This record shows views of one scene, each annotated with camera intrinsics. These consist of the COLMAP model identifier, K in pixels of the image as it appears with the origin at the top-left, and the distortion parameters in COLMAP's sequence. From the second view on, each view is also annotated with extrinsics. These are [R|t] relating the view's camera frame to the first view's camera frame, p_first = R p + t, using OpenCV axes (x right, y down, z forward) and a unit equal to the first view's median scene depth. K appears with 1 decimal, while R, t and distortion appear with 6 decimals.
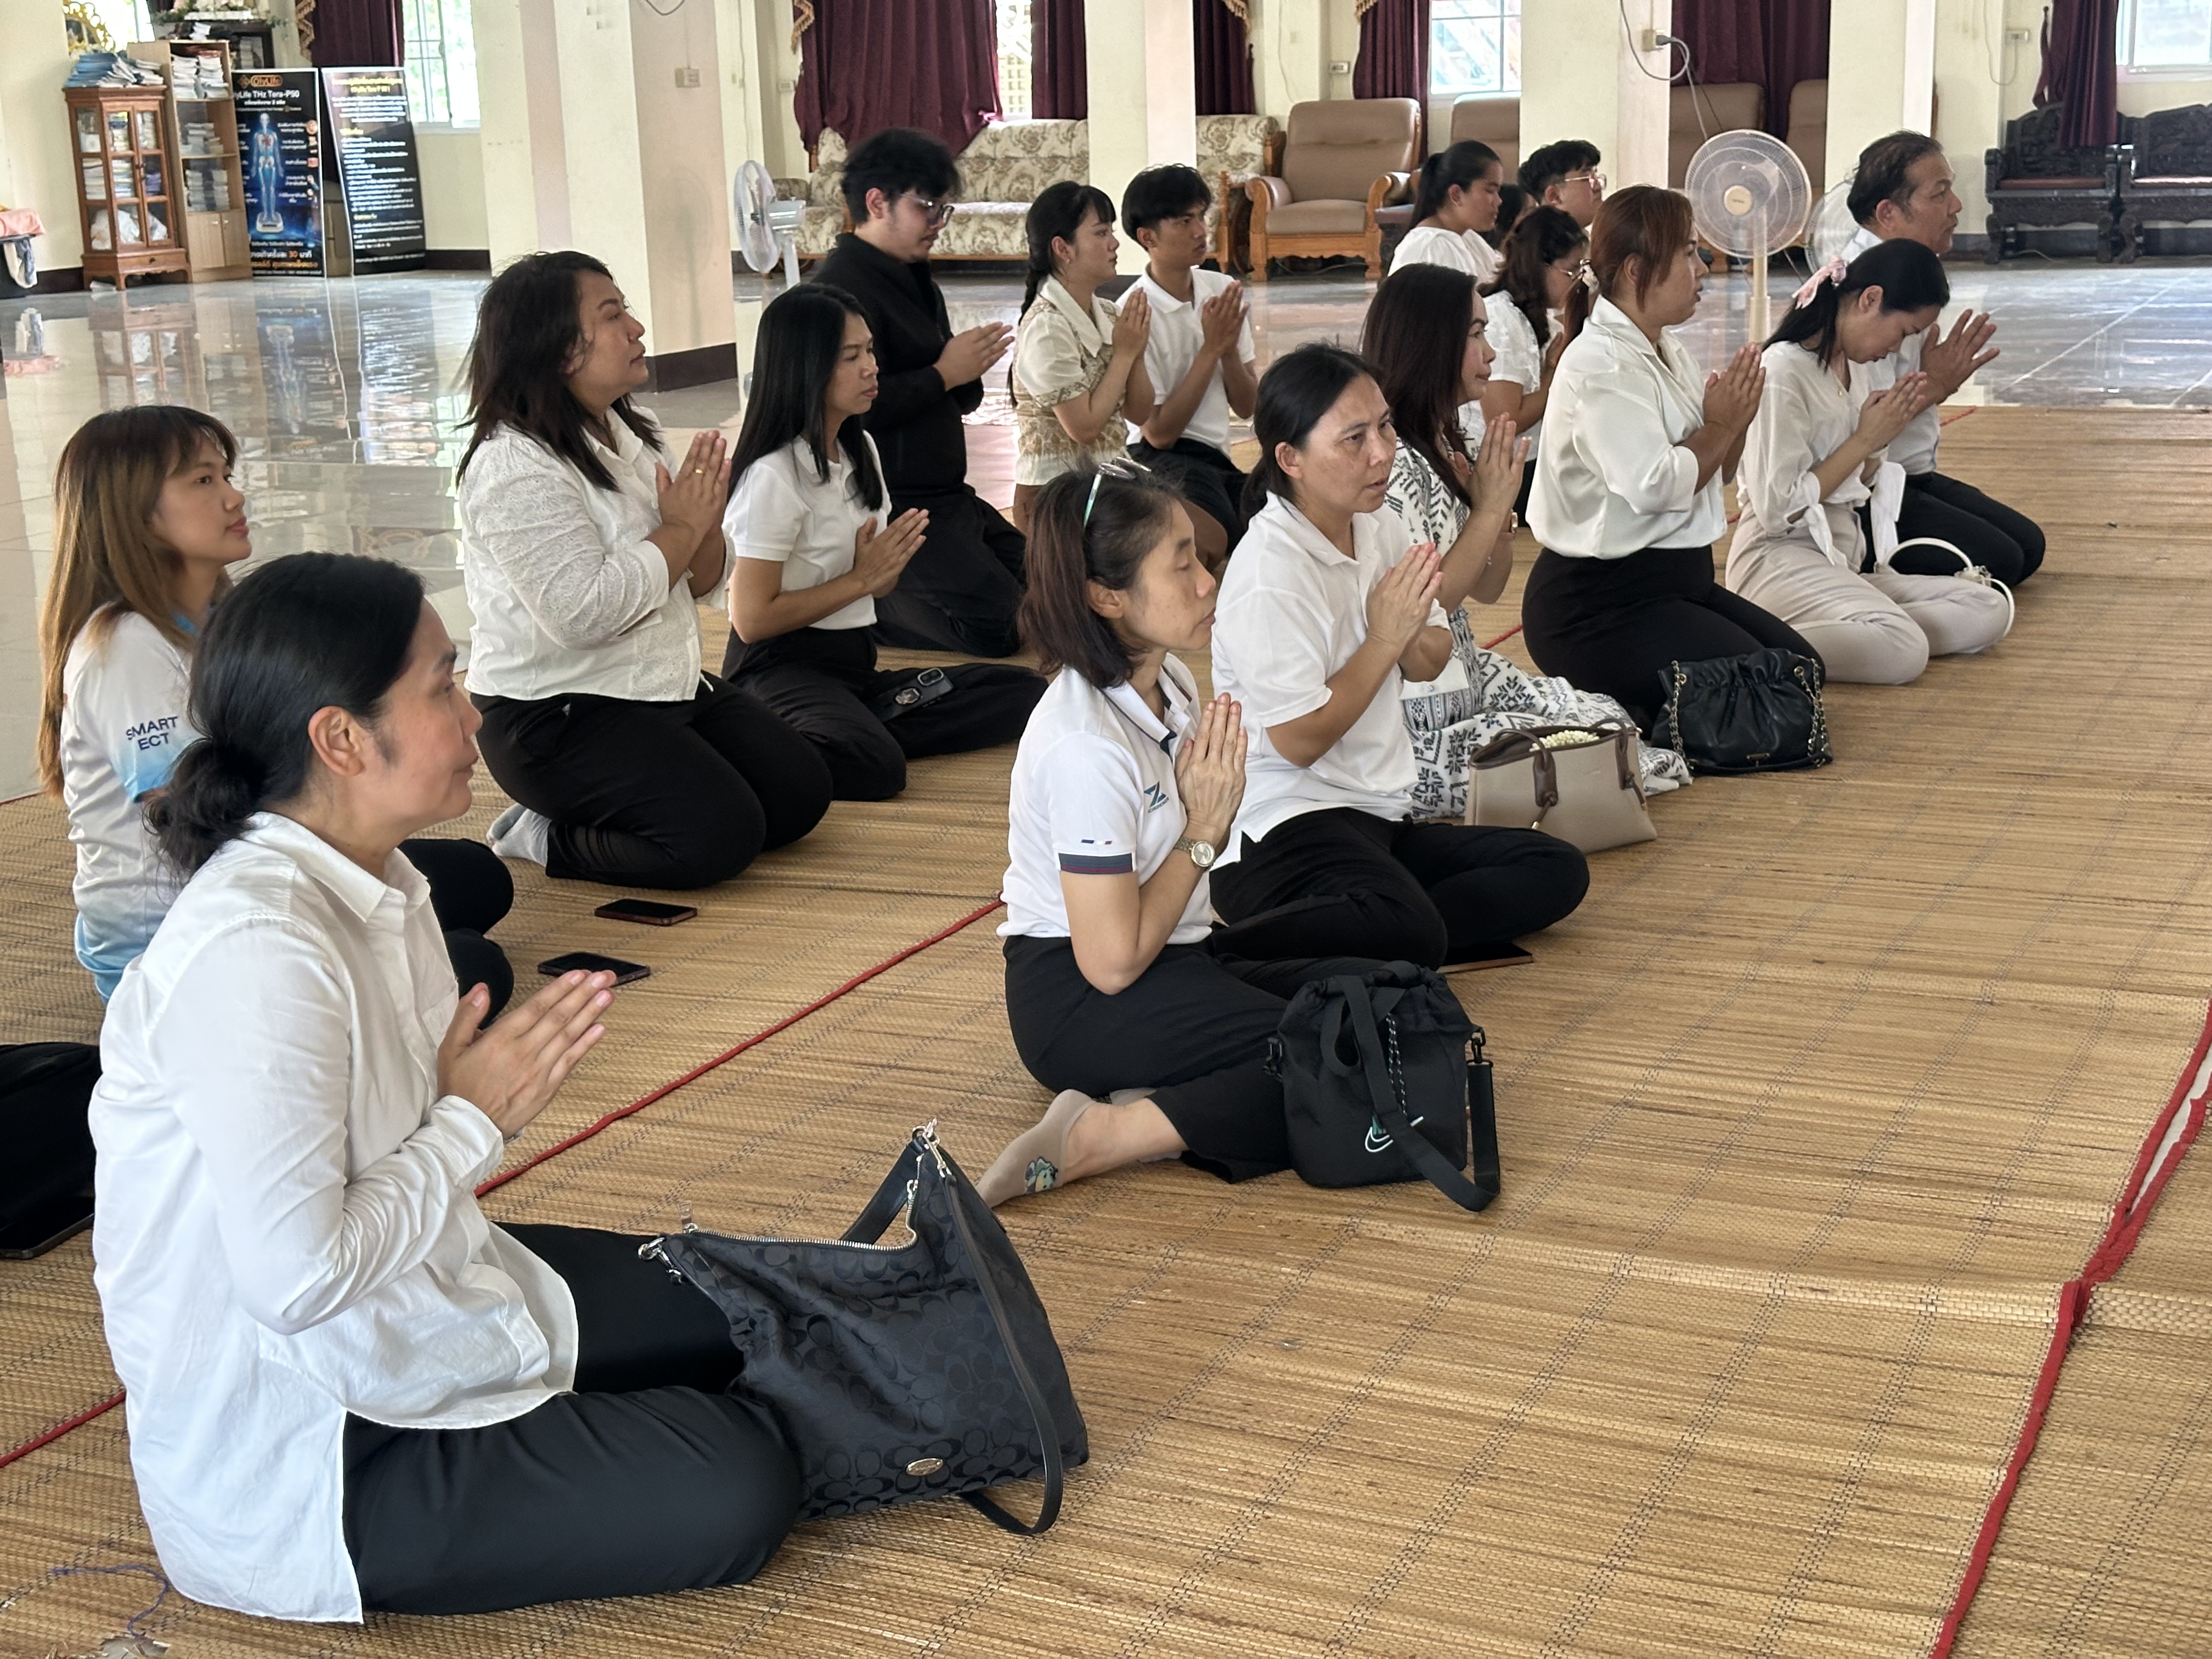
lens RADIAL K [[3092.3, 0, 1102.9], [0, 3092.3, 803.5], [0, 0, 1]] dist [0.107460, 0.000000]
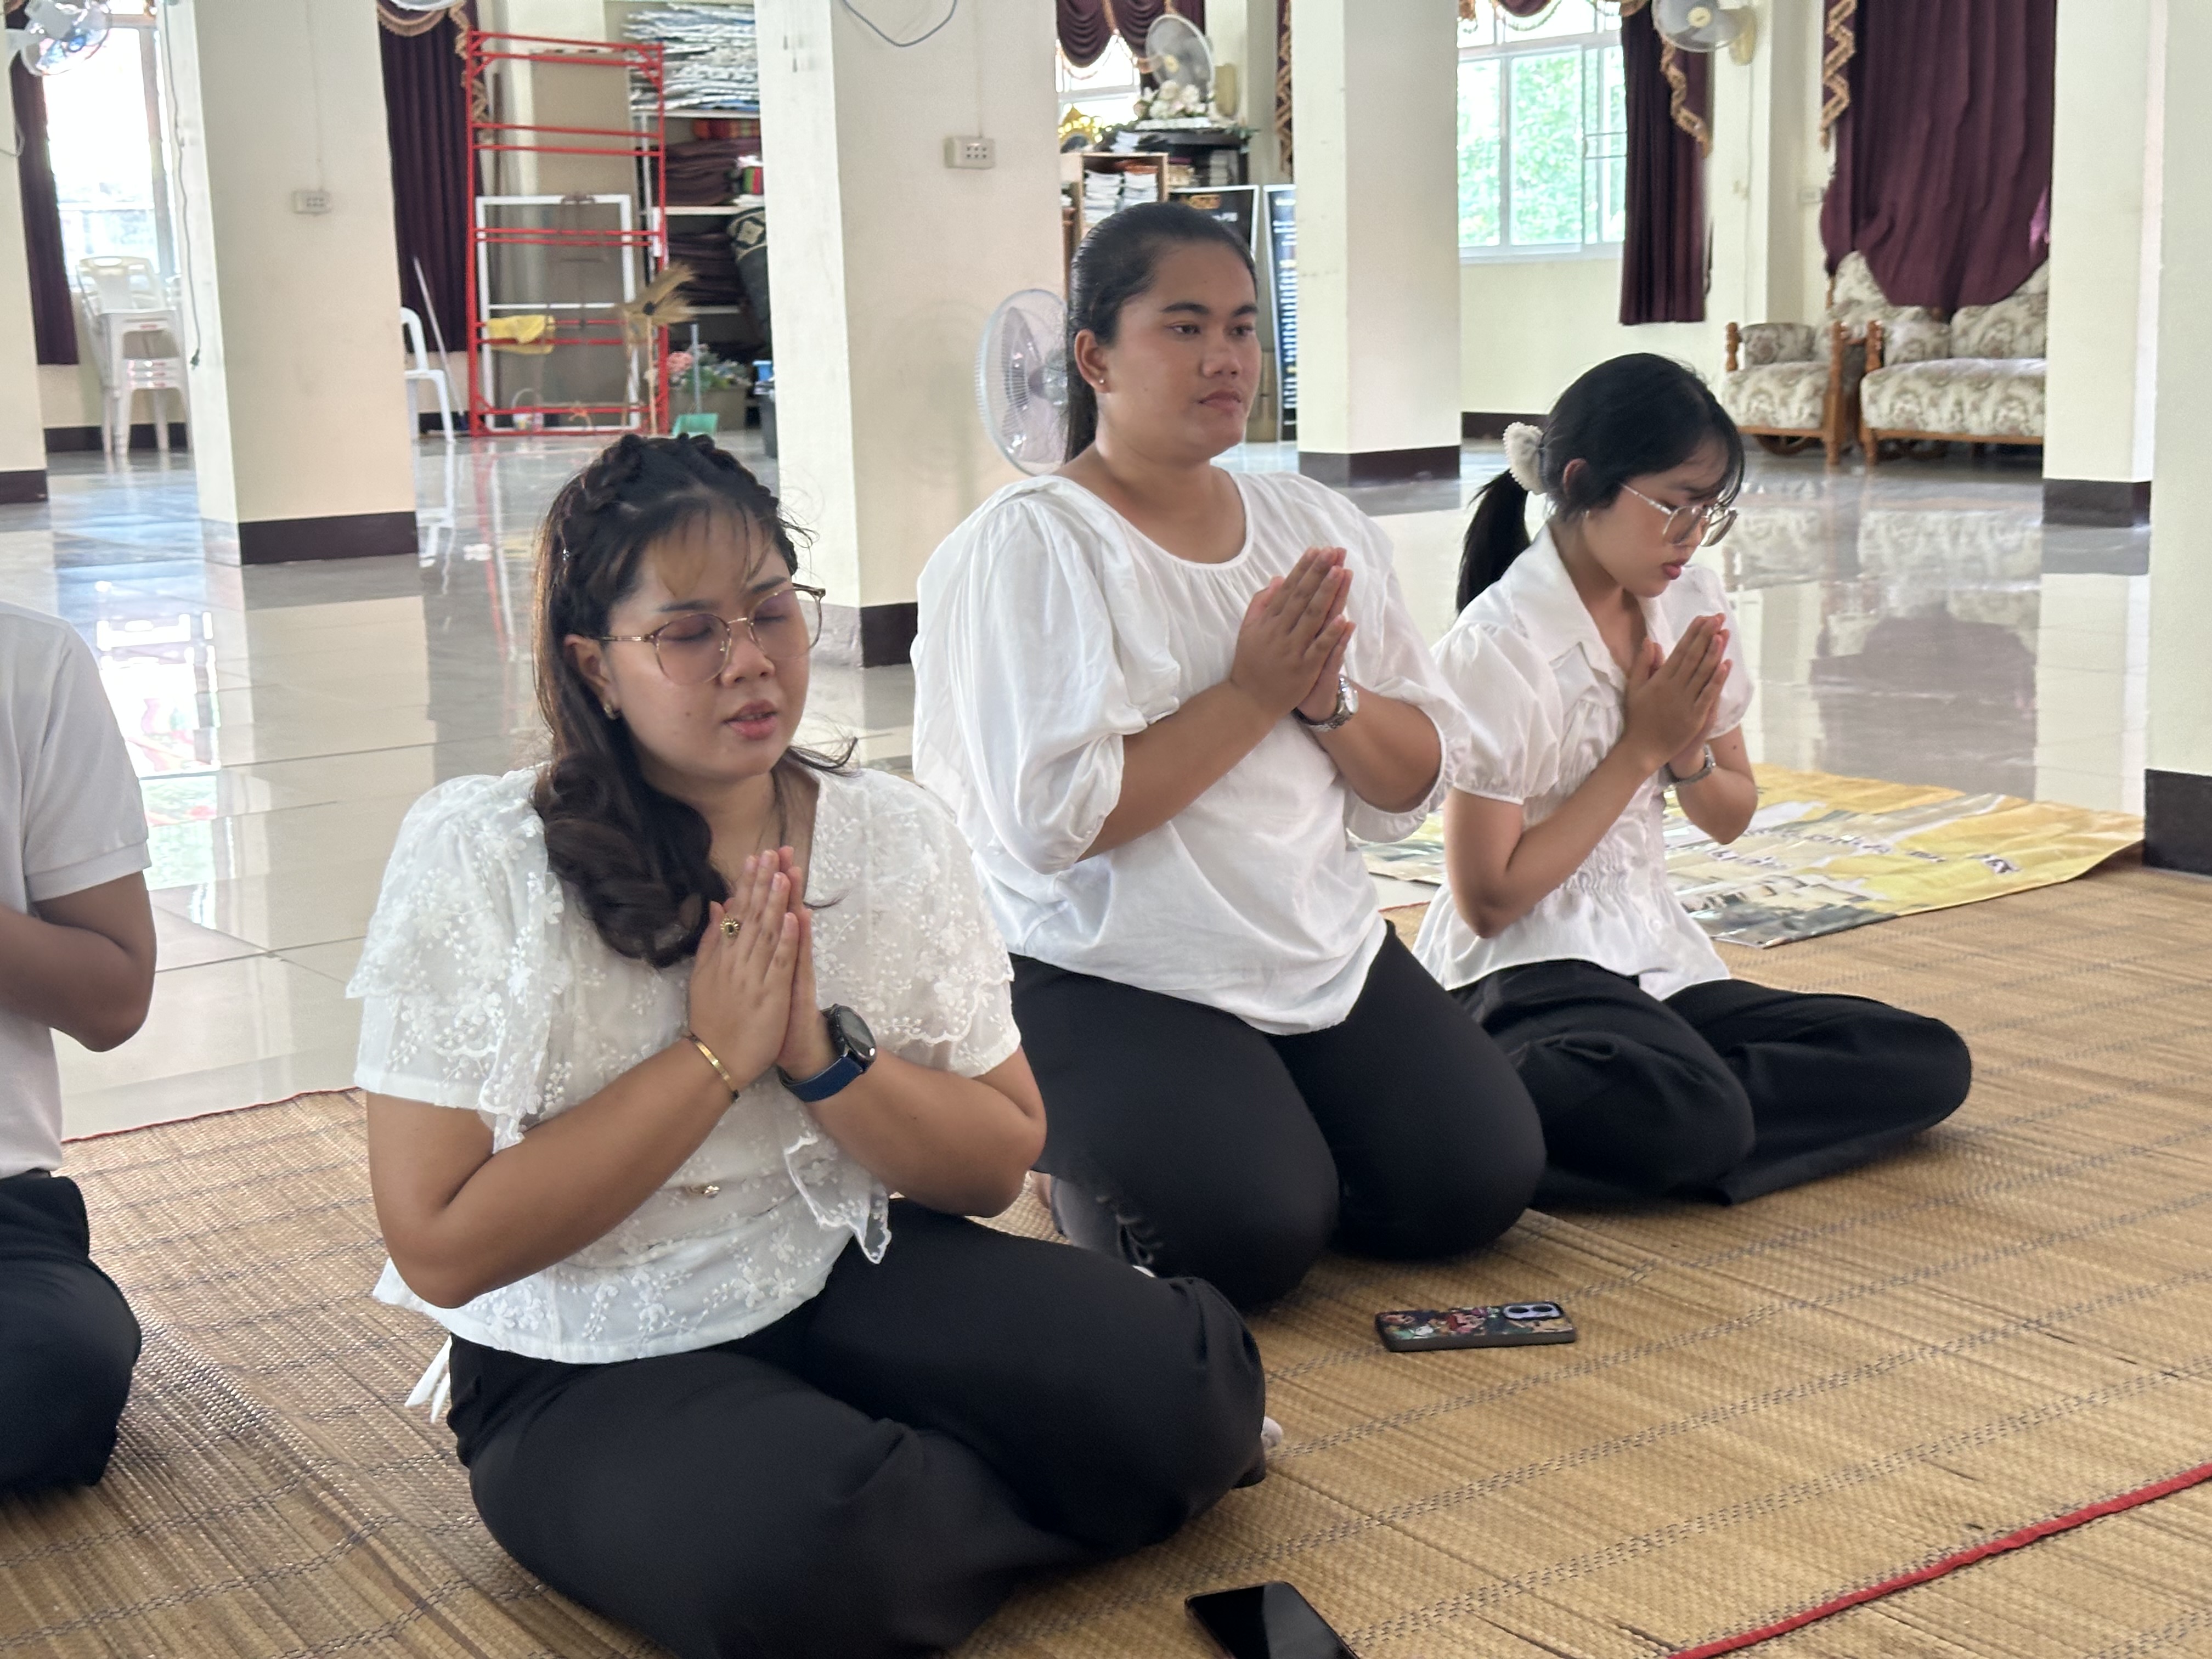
lens RADIAL K [[3092.3, 0, 1112.5], [0, 3092.3, 812.0], [0, 0, 1]] dist [0.107460, 0.000000]
pose [[0.874348, 0.092041, -0.476491, 0.119196], [-0.111689, 0.993658, -0.013008, -0.064325], [0.472272, 0.064592, 0.879083, 0.312384]]
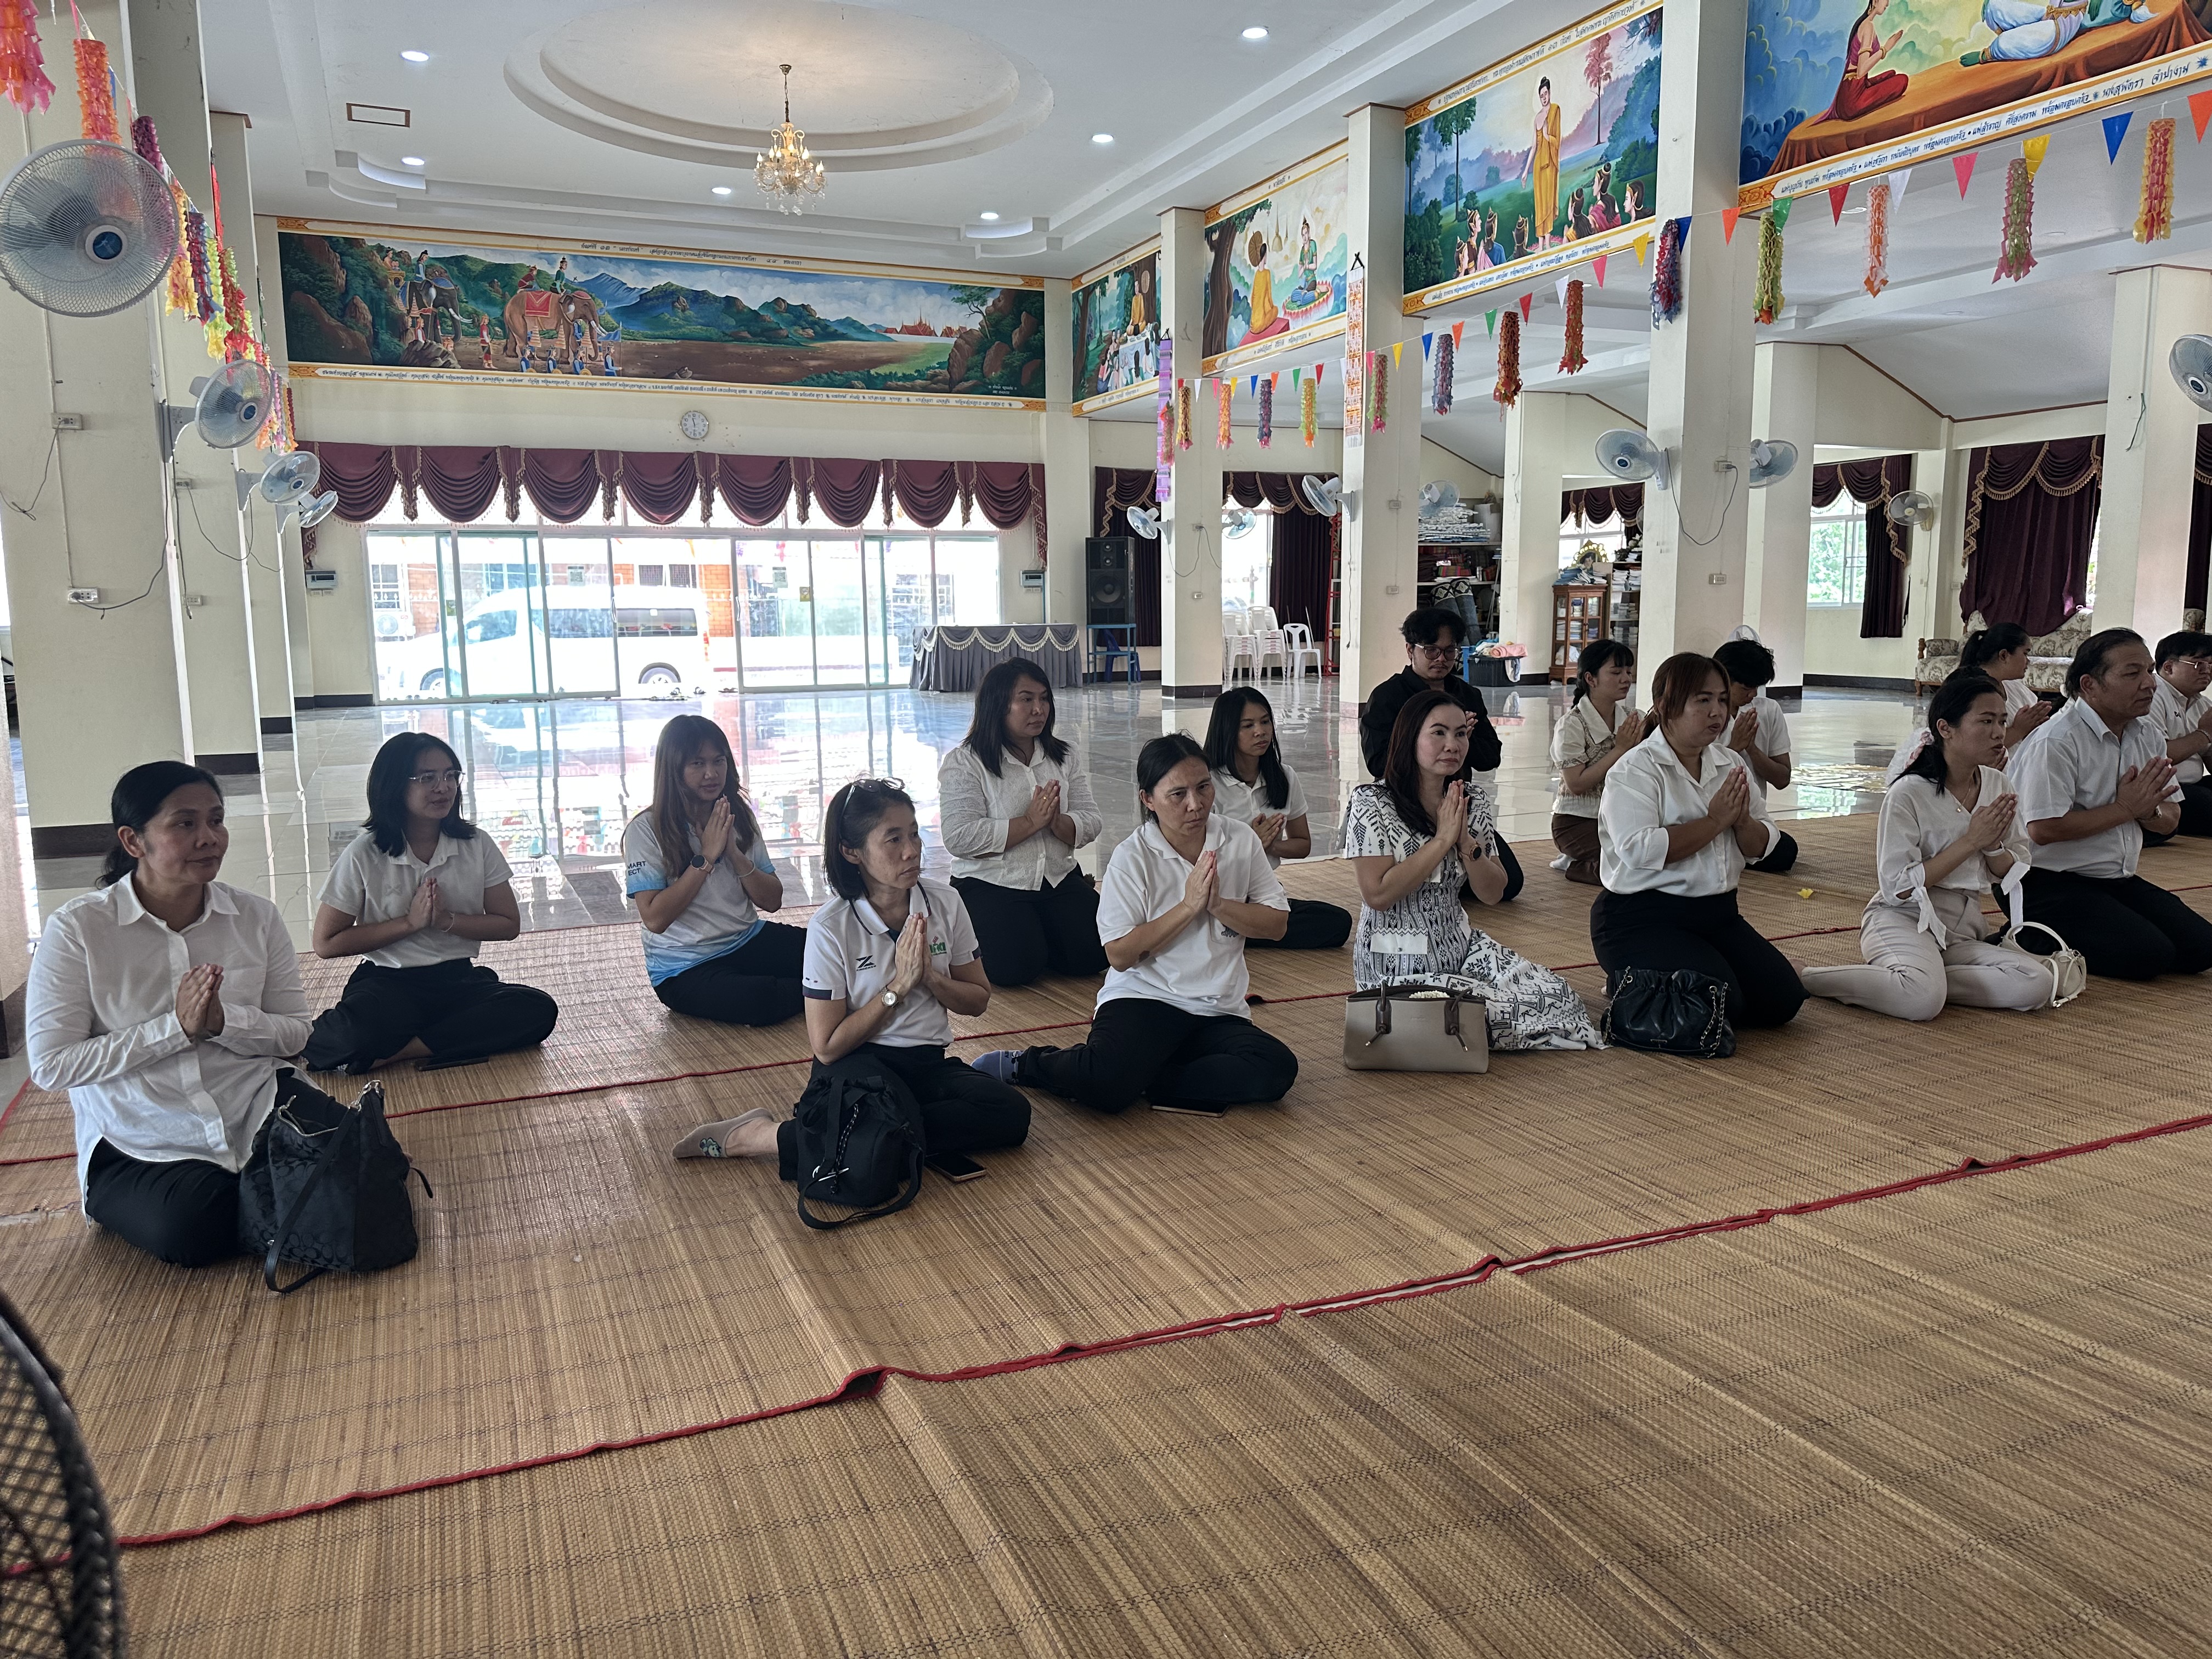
lens RADIAL K [[1547.0, 0, 1103.8], [0, 1547.0, 823.0], [0, 0, 1]] dist [0.076130, -0.100108]
pose [[0.748609, 0.113934, -0.653149, 0.129313], [-0.161825, 0.986729, -0.013354, -0.017041], [0.642960, 0.115692, 0.757112, 0.072194]]
